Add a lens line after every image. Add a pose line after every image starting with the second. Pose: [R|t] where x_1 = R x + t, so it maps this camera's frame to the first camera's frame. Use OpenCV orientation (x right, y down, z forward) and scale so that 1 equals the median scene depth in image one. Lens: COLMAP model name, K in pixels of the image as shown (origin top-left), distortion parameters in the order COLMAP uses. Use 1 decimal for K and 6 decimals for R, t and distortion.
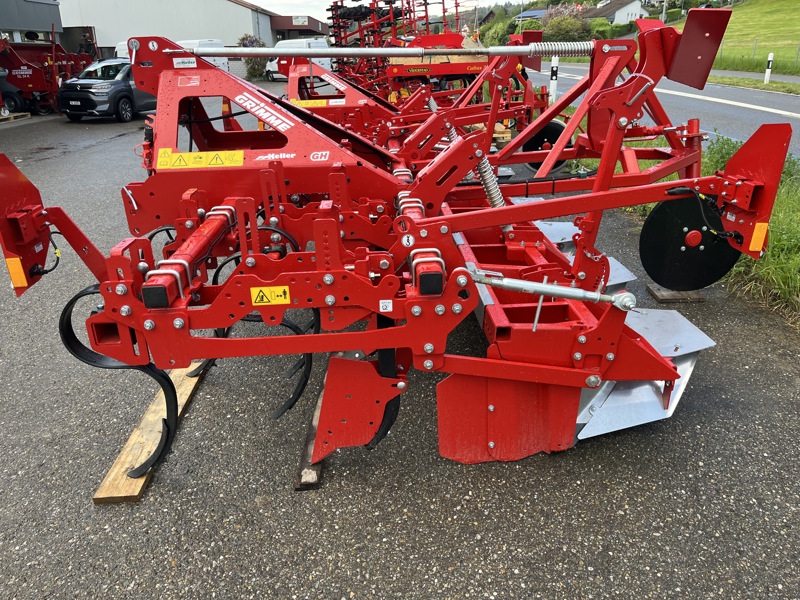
lens RADIAL K [[621.5, 0, 406.3], [0, 621.5, 299.3], [0, 0, 1]] dist [0.059795, -0.100307]
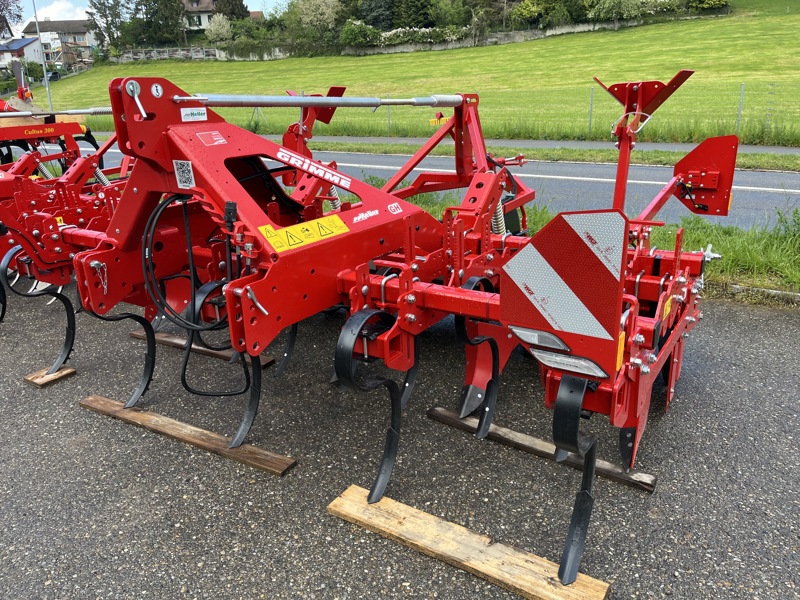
lens RADIAL K [[621.5, 0, 406.3], [0, 621.5, 299.3], [0, 0, 1]] dist [0.059795, -0.100307]
pose [[0.571956, -0.248125, 0.781857, -0.828609], [0.312319, 0.947235, 0.072135, -0.153453], [-0.758500, 0.202931, 0.619271, 0.416394]]
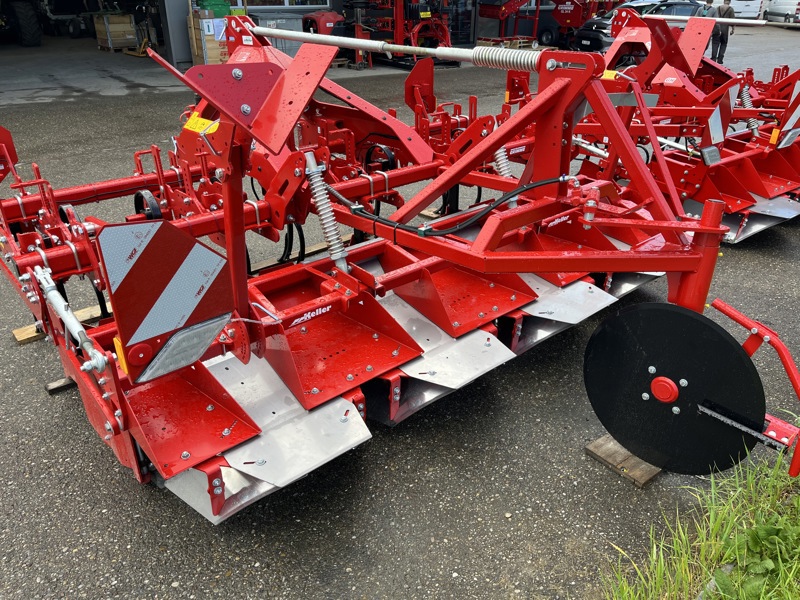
lens RADIAL K [[621.5, 0, 406.3], [0, 621.5, 299.3], [0, 0, 1]] dist [0.059795, -0.100307]
pose [[0.620867, 0.371281, -0.690417, 0.815620], [-0.304732, 0.925769, 0.223810, -0.282972], [0.722262, 0.071436, 0.687920, 0.446703]]
